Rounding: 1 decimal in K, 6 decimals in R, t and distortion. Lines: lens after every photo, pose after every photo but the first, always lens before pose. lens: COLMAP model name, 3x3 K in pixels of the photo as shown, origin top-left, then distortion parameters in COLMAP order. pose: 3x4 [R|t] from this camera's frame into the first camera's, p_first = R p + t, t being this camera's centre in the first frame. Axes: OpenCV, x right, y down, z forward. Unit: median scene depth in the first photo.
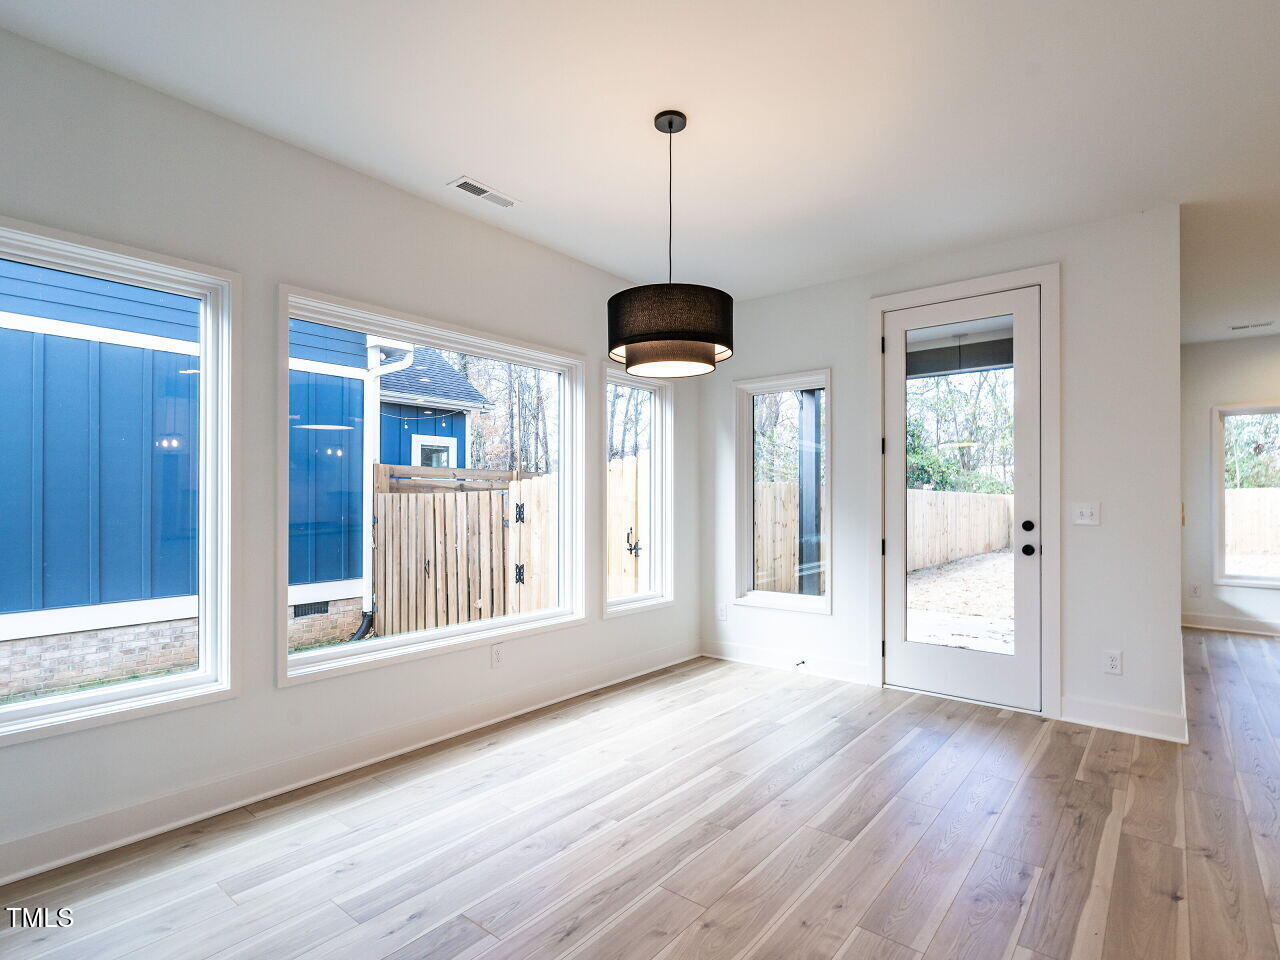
lens RADIAL K [[669.1, 0, 640.2], [0, 669.1, 493.5], [0, 0, 1]] dist [-0.004181, -0.000045]
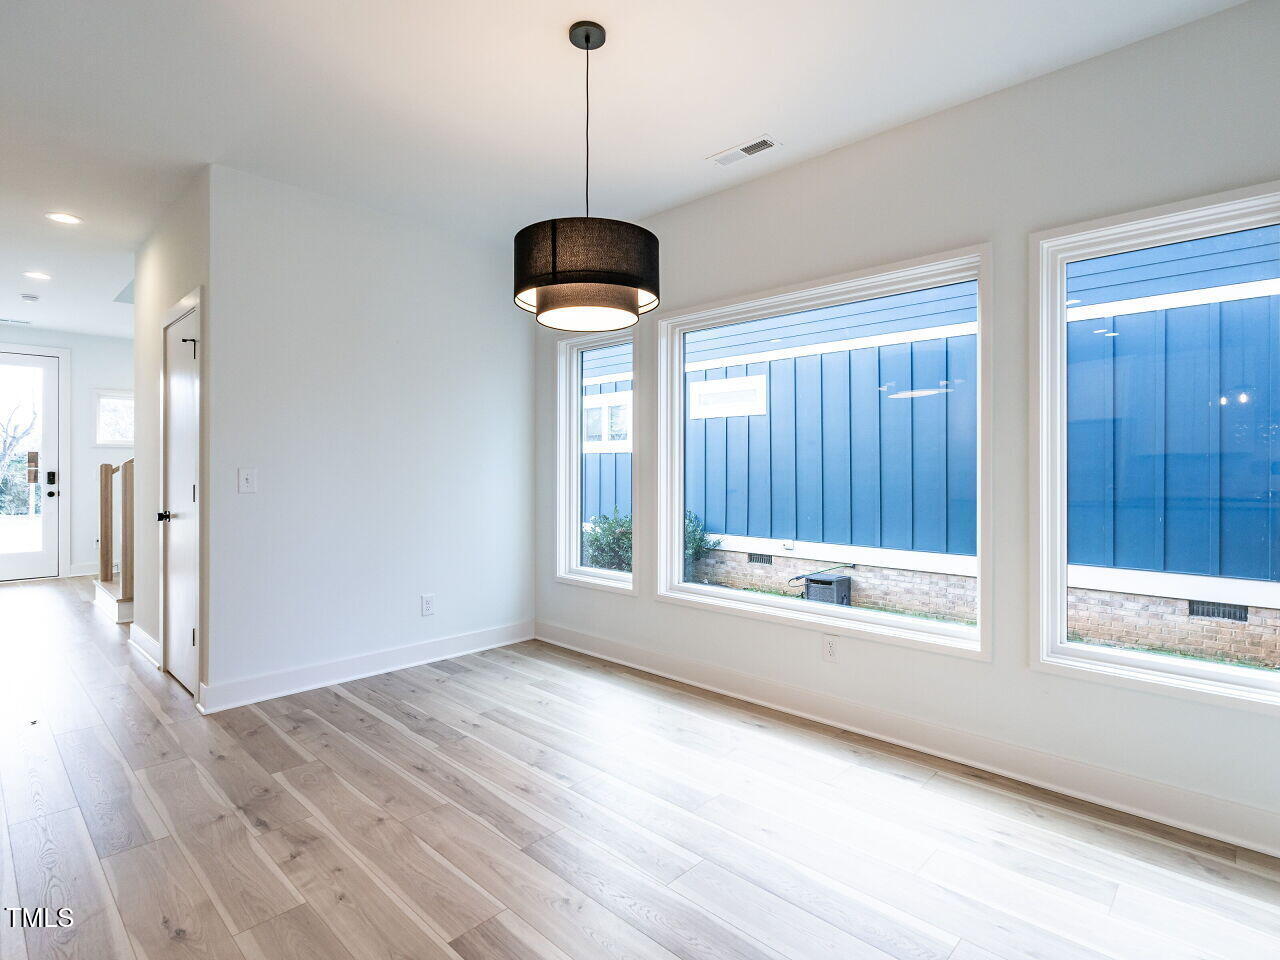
lens RADIAL K [[662.0, 0, 640.0], [0, 662.0, 467.2], [0, 0, 1]] dist [-0.000831, 0.000064]
pose [[-0.089801, 0.000797, -0.995959, 0.816732], [0.008263, 0.999966, 0.000055, 0.008216], [0.995925, -0.008225, -0.089805, 1.033929]]
